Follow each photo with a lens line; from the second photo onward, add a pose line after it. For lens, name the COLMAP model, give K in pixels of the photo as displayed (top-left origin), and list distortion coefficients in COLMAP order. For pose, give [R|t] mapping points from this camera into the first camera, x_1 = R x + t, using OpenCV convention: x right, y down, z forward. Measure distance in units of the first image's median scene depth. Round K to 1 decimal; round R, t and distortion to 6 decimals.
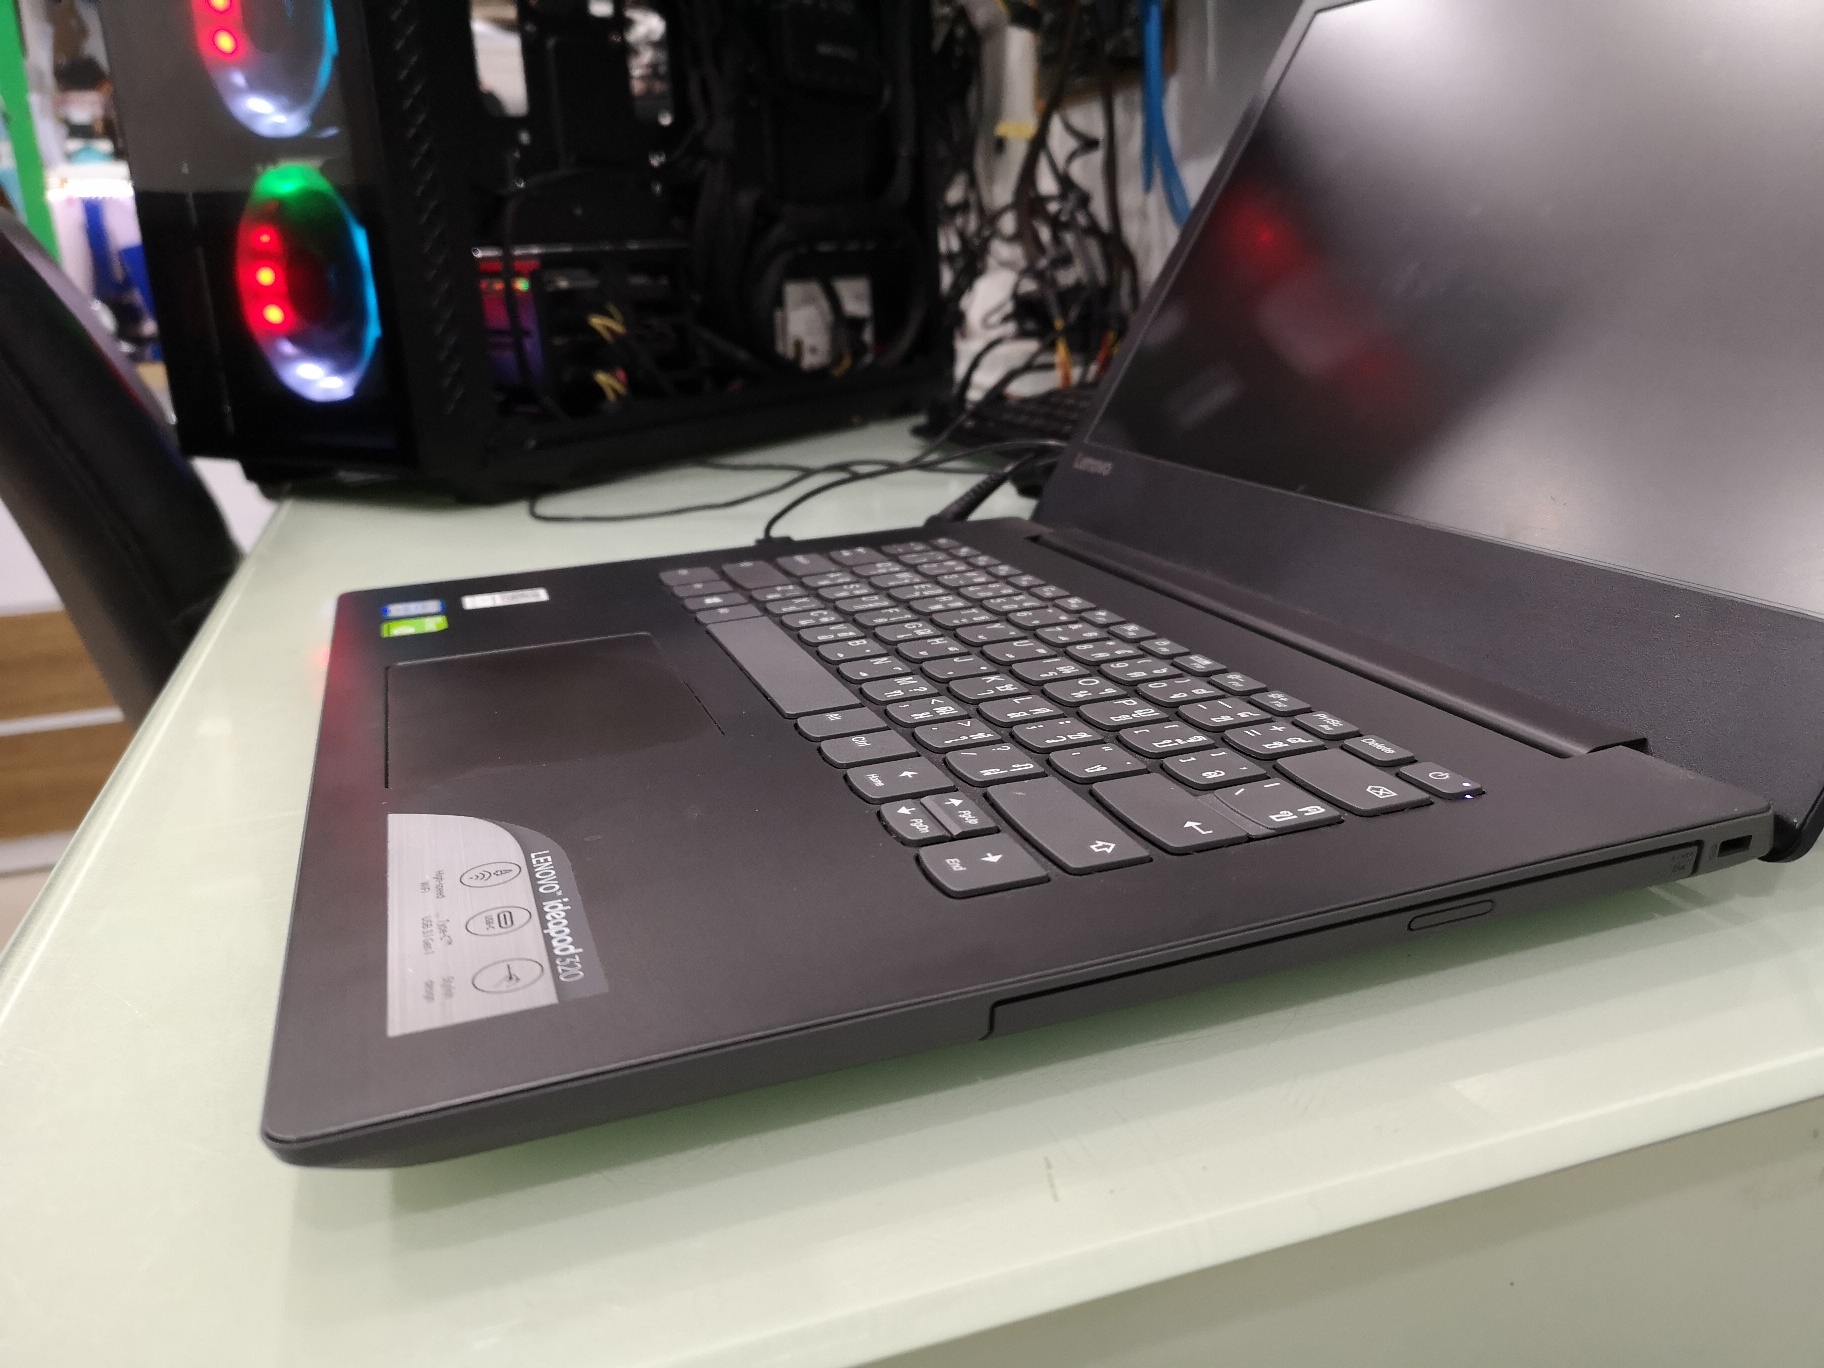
lens RADIAL K [[1430.4, 0, 913.7], [0, 1430.4, 714.8], [0, 0, 1]] dist [0.015691, -0.008275]
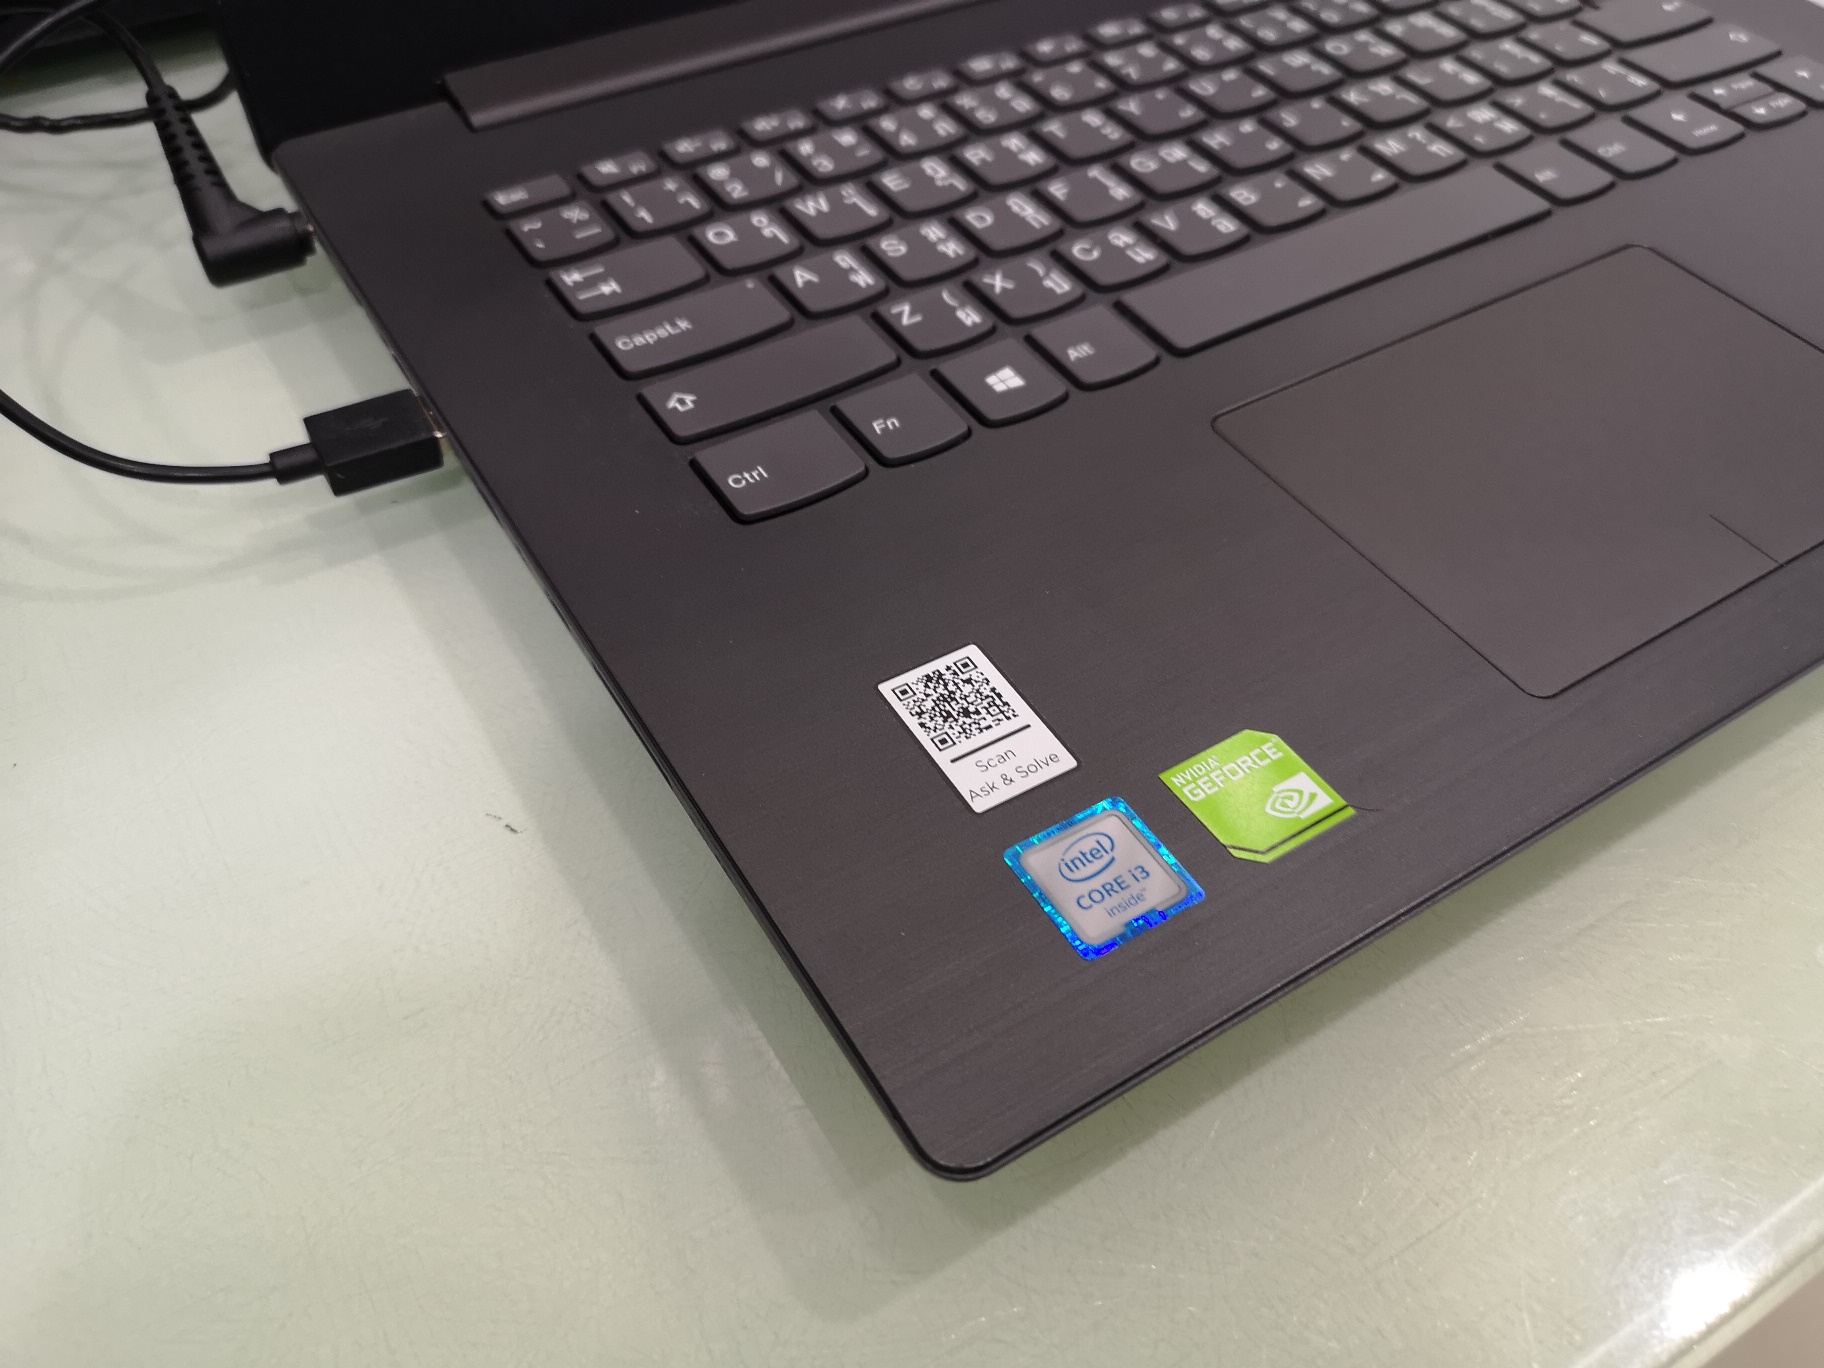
lens RADIAL K [[1423.3, 0, 916.6], [0, 1423.3, 689.4], [0, 0, 1]] dist [0.026725, -0.013930]
pose [[-0.222861, -0.701610, 0.676813, -0.900372], [0.280238, 0.618860, 0.733811, -0.637456], [-0.933702, 0.353207, 0.058698, 1.622994]]
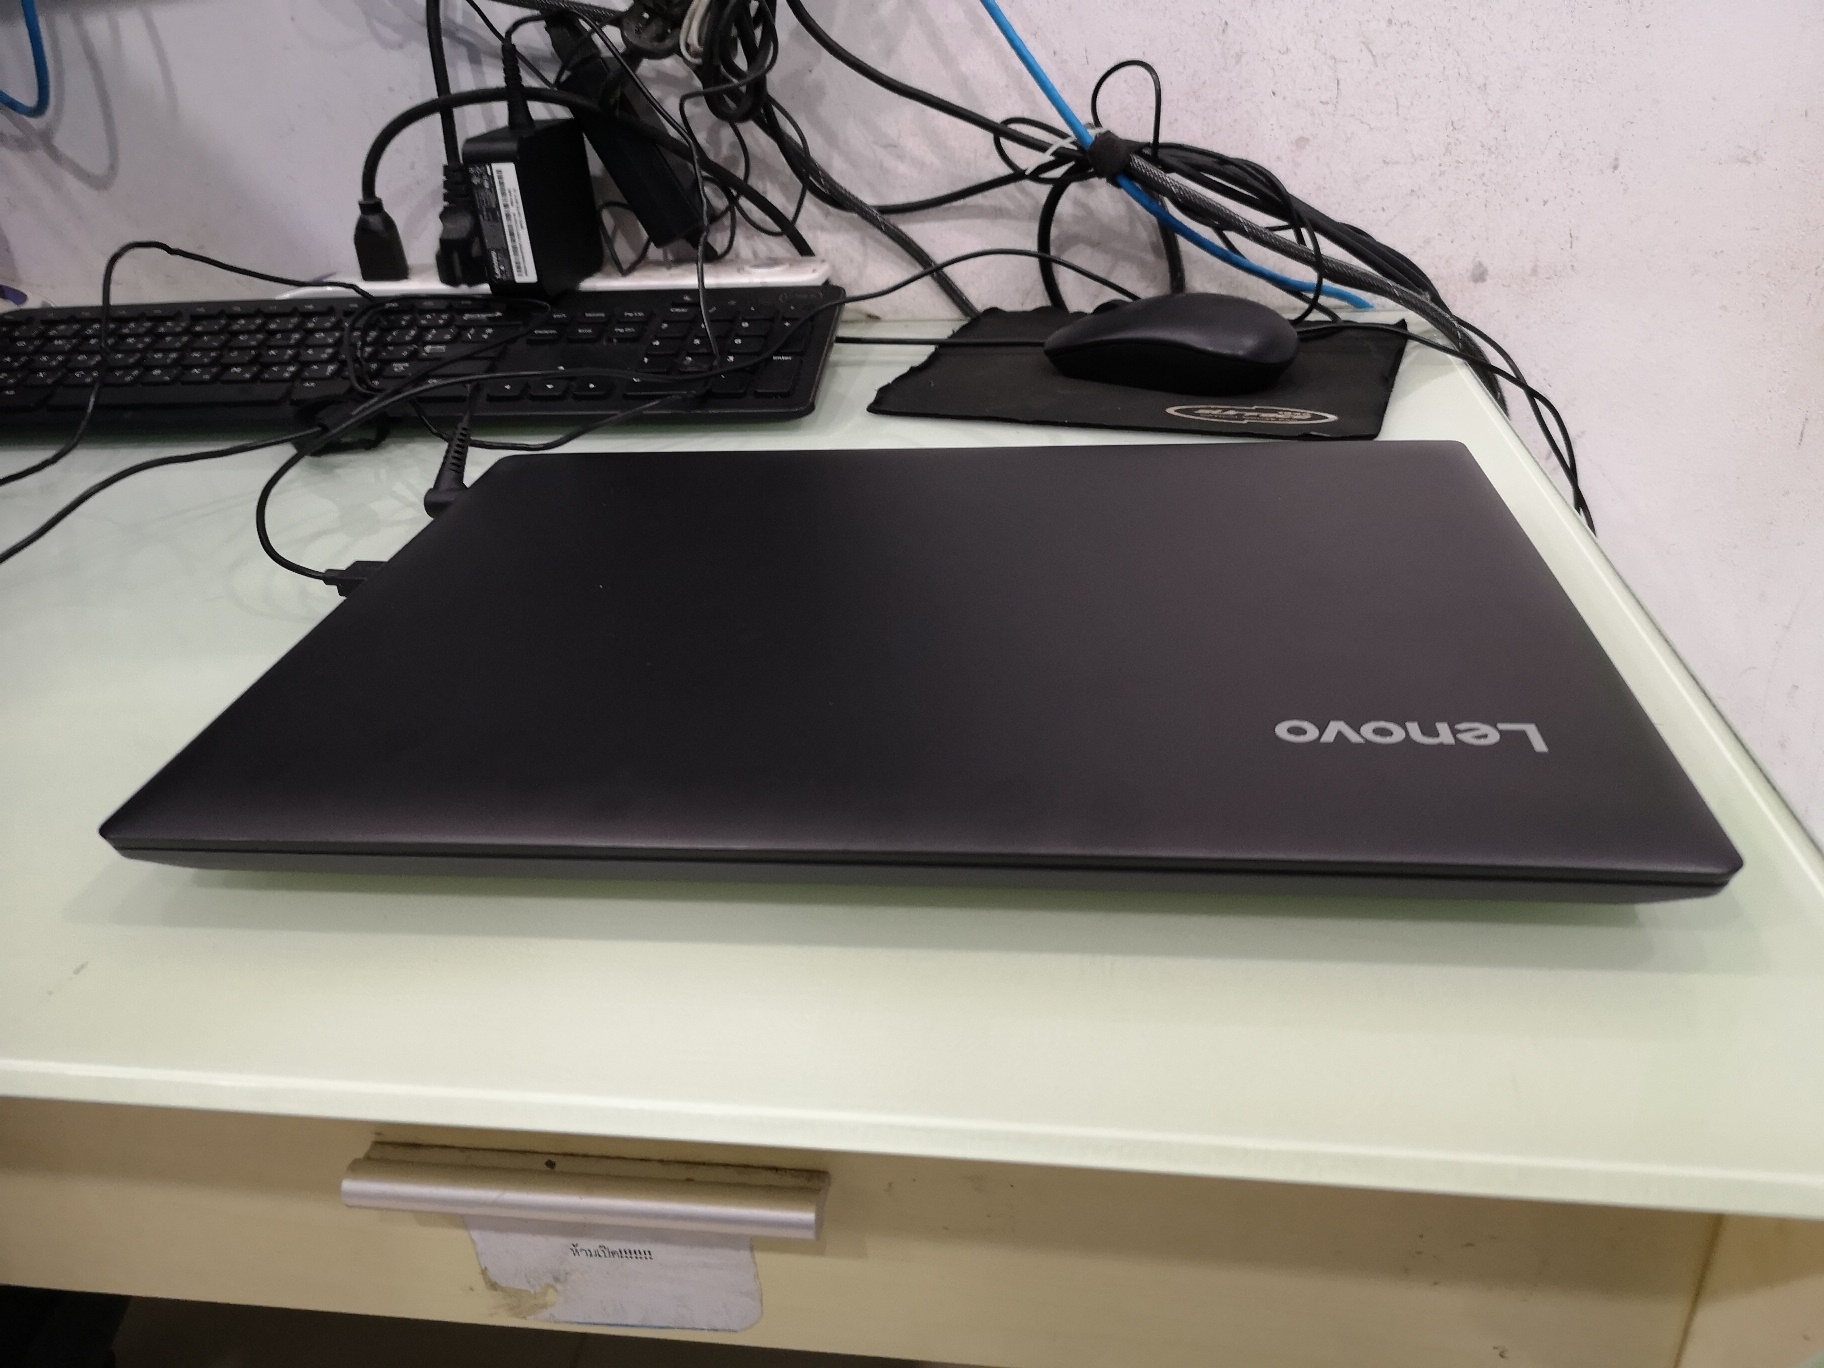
lens RADIAL K [[1423.3, 0, 916.6], [0, 1423.3, 689.4], [0, 0, 1]] dist [0.026725, -0.013930]
pose [[0.435951, -0.395829, 0.808249, -1.248858], [0.301748, 0.910388, 0.283094, -0.366450], [-0.847877, 0.120472, 0.516325, 0.585421]]
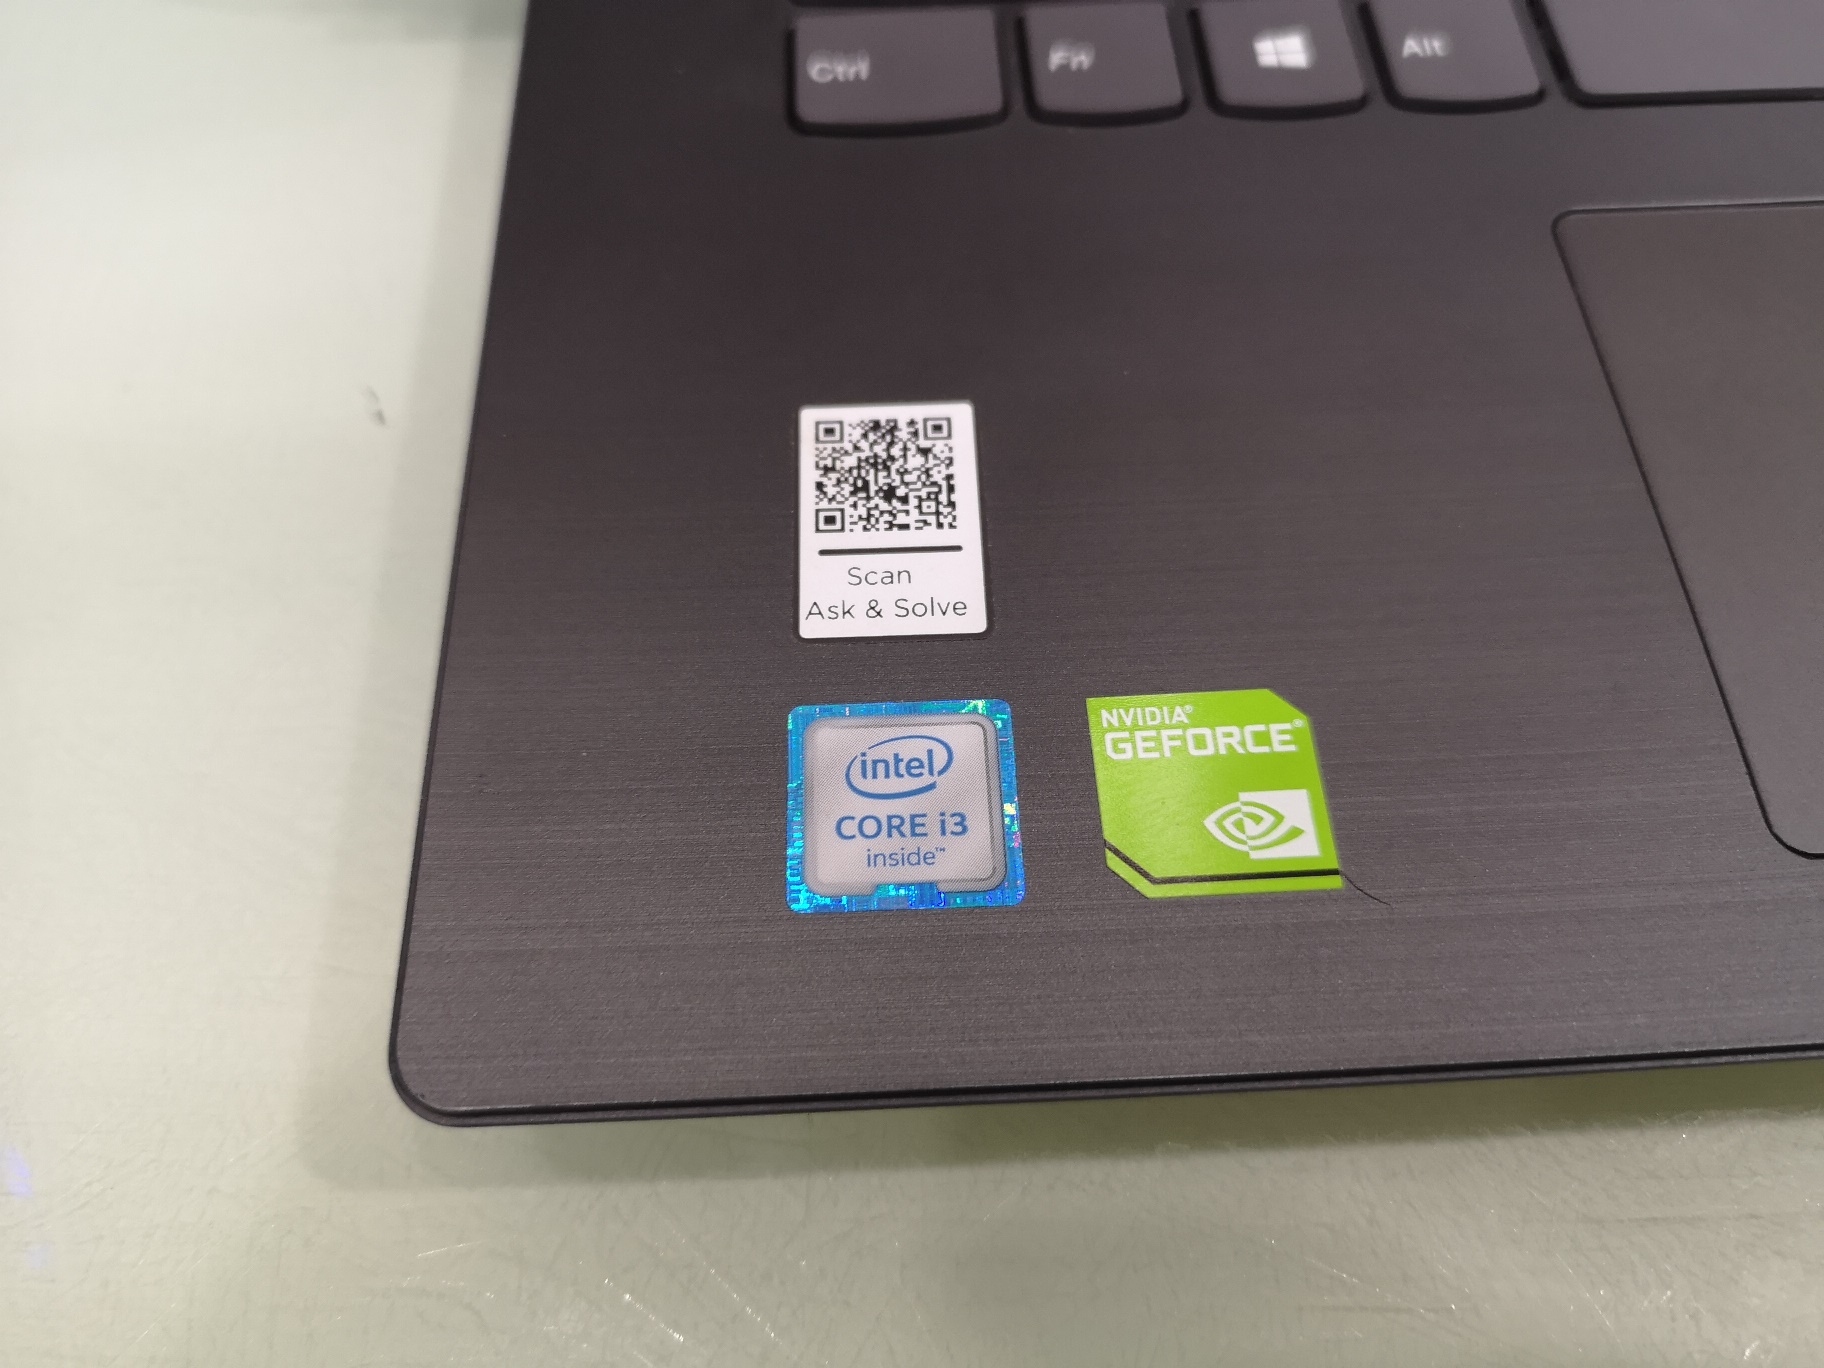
lens RADIAL K [[1484.8, 0, 938.9], [0, 1484.8, 676.5], [0, 0, 1]] dist [-0.009885, -0.006112]
pose [[0.281492, -0.804695, 0.522712, -0.742763], [0.276367, 0.589645, 0.758907, -0.445165], [-0.918903, -0.069166, 0.388372, 1.442463]]
